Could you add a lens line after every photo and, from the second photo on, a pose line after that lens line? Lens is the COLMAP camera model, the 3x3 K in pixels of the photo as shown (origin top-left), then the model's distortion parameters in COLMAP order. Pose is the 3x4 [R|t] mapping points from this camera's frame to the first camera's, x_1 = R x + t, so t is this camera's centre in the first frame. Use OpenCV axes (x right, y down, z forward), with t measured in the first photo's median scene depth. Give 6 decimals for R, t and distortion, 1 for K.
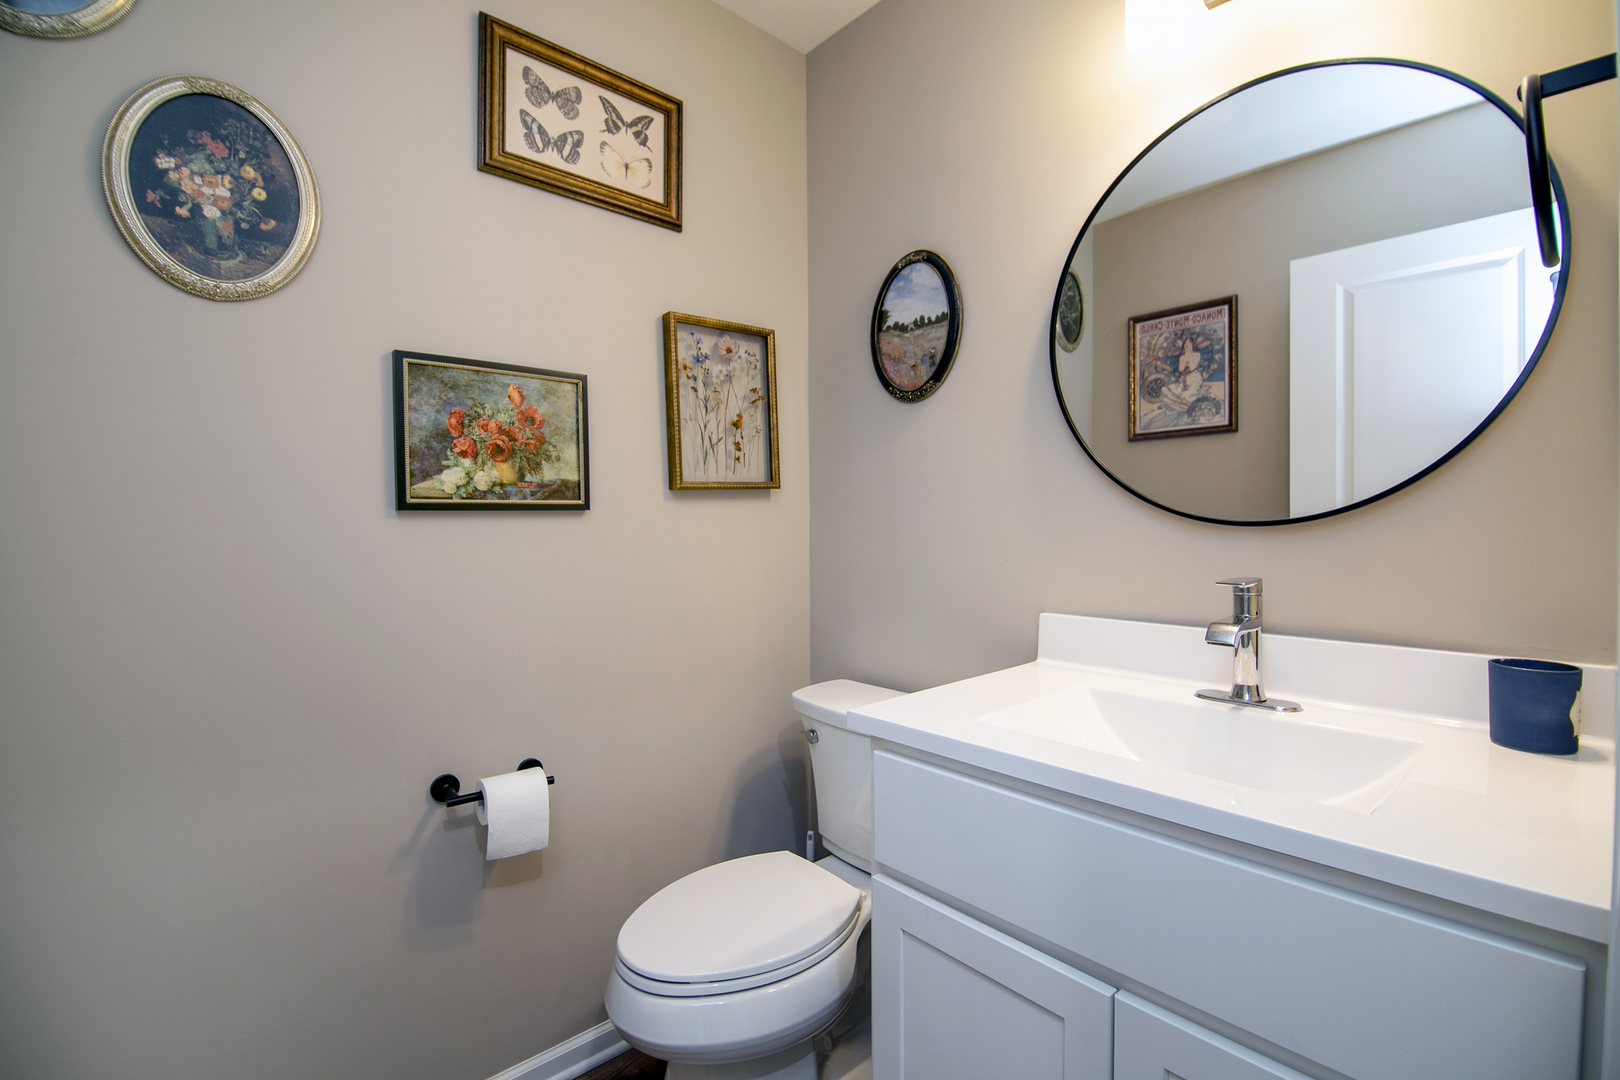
lens RADIAL K [[730.4, 0, 813.1], [0, 730.4, 531.7], [0, 0, 1]] dist [-0.000400, 0.000042]
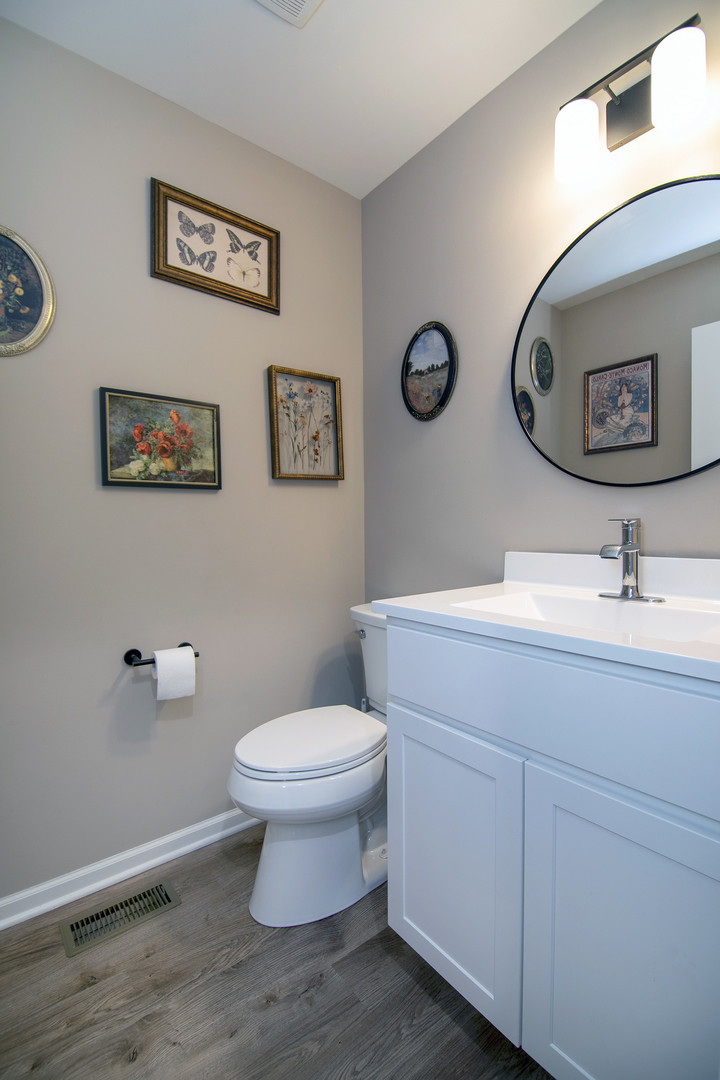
lens RADIAL K [[486.9, 0, 357.8], [0, 486.9, 537.7], [0, 0, 1]] dist [-0.000400, 0.000042]
pose [[0.998060, -0.001763, -0.062240, 0.061713], [0.002265, 0.999966, 0.007985, 0.071997], [0.062224, -0.008111, 0.998029, -0.048427]]
